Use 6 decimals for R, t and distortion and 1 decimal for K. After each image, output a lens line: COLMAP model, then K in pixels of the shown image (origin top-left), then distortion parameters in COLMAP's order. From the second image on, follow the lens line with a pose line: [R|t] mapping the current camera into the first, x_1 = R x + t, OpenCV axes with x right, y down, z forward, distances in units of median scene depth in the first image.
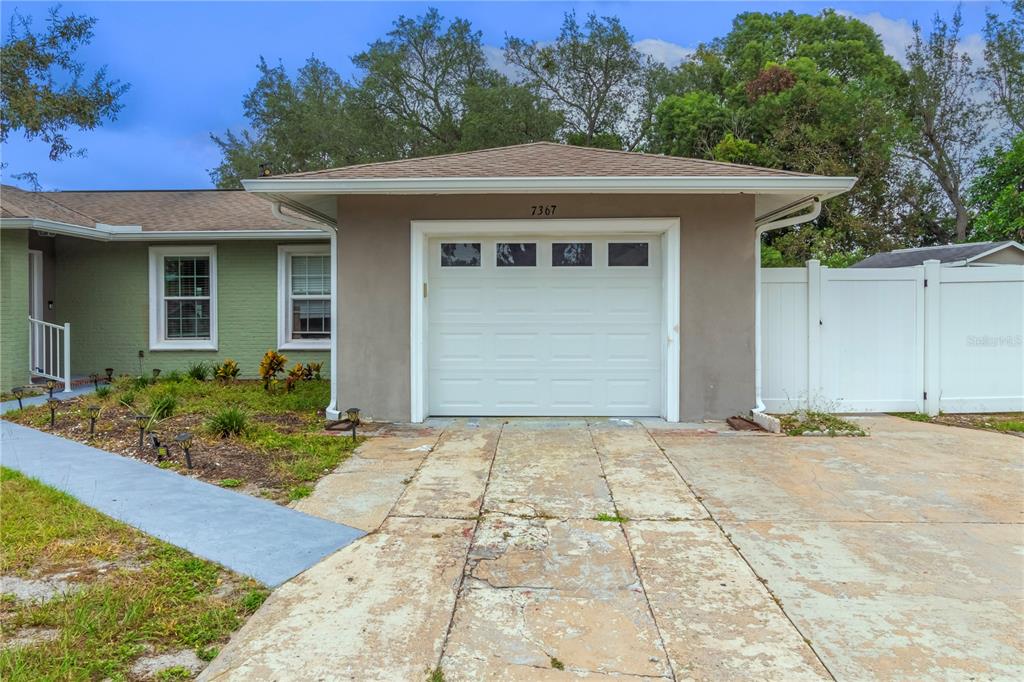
lens RADIAL K [[814.4, 0, 507.8], [0, 814.4, 335.6], [0, 0, 1]] dist [0.021823, -0.038166]
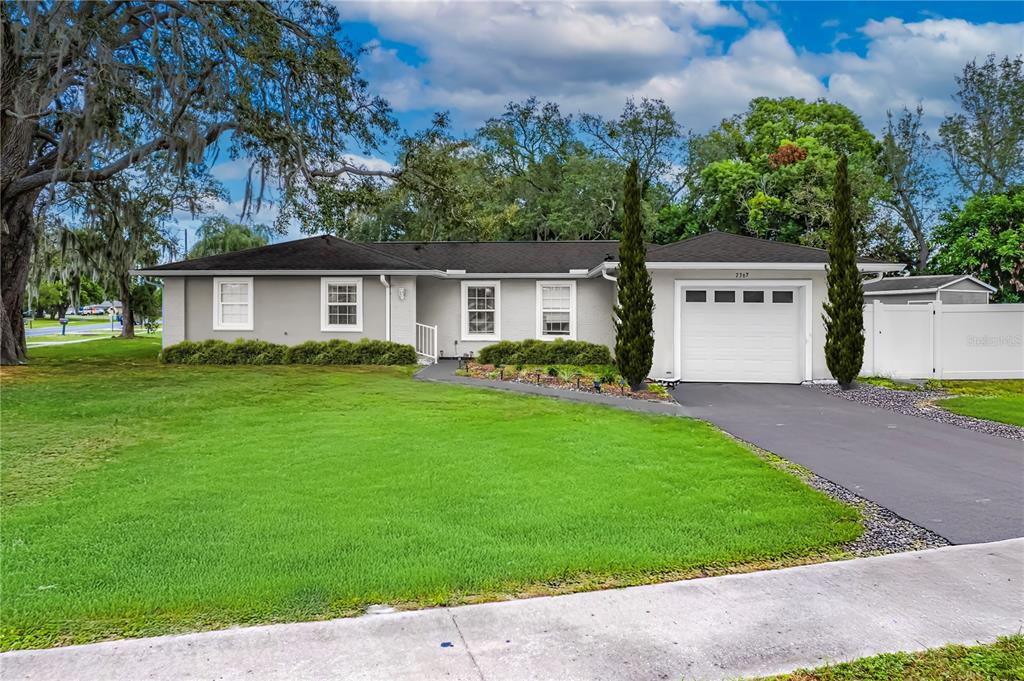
lens RADIAL K [[635.3, 0, 508.1], [0, 635.3, 315.1], [0, 0, 1]] dist [-0.029929, 0.012374]
pose [[0.998067, 0.008250, -0.061591, -0.254154], [-0.009346, 0.999803, -0.017521, -0.013403], [0.061434, 0.018063, 0.997948, -0.344428]]
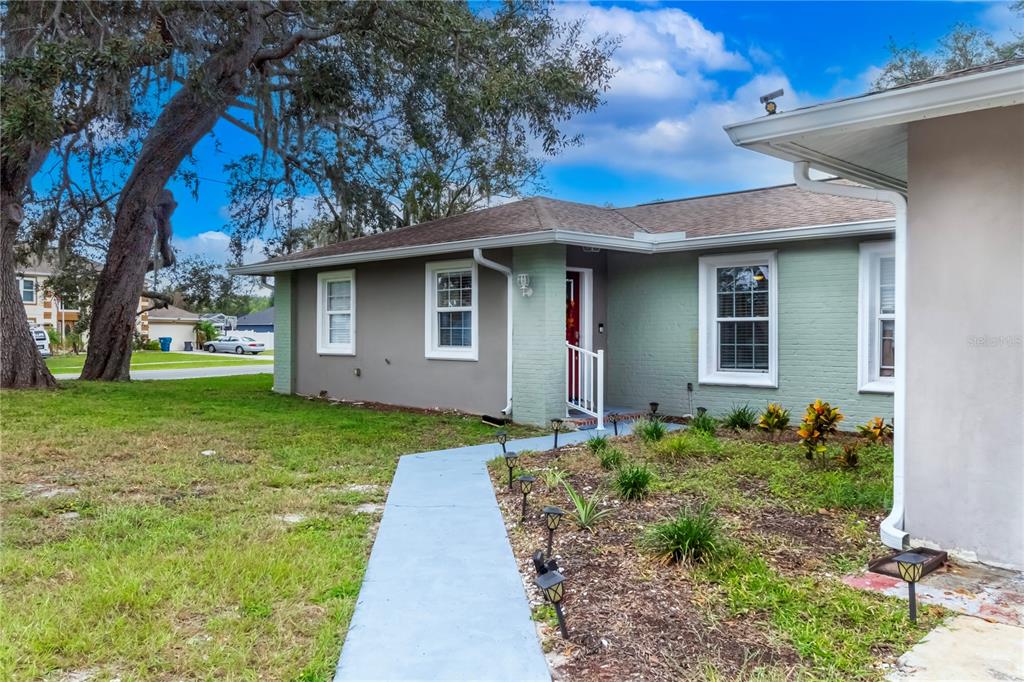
lens RADIAL K [[814.4, 0, 511.2], [0, 814.4, 332.5], [0, 0, 1]] dist [0.021823, -0.038166]
pose [[0.734273, 0.002514, -0.678849, -0.020594], [-0.019419, 0.999662, -0.017302, -0.014954], [0.678576, 0.025887, 0.734074, 0.267445]]
